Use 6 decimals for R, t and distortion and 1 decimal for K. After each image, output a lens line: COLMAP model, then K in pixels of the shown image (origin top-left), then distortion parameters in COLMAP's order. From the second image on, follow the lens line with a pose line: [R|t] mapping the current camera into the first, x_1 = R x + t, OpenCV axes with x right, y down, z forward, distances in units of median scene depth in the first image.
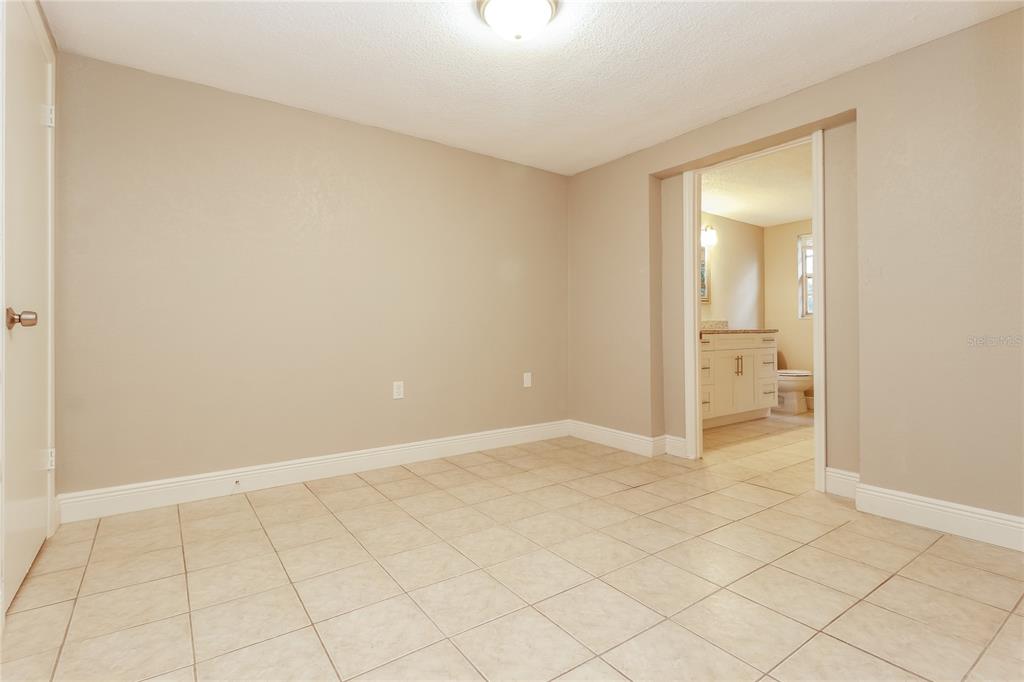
lens RADIAL K [[490.8, 0, 510.4], [0, 490.8, 336.4], [0, 0, 1]] dist [-0.001497, -0.000776]
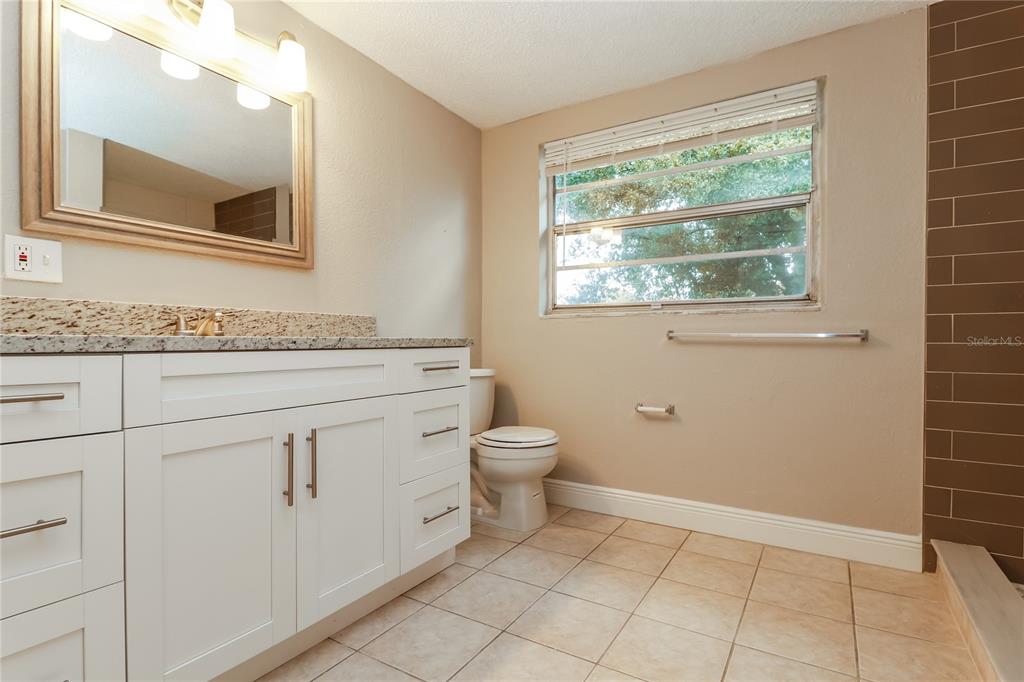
lens RADIAL K [[490.8, 0, 514.0], [0, 490.8, 344.9], [0, 0, 1]] dist [-0.001497, -0.000776]
pose [[0.923829, 0.008182, 0.382718, 0.389575], [-0.003188, 0.999901, -0.013681, -0.004020], [-0.382792, 0.011419, 0.923764, 0.580043]]
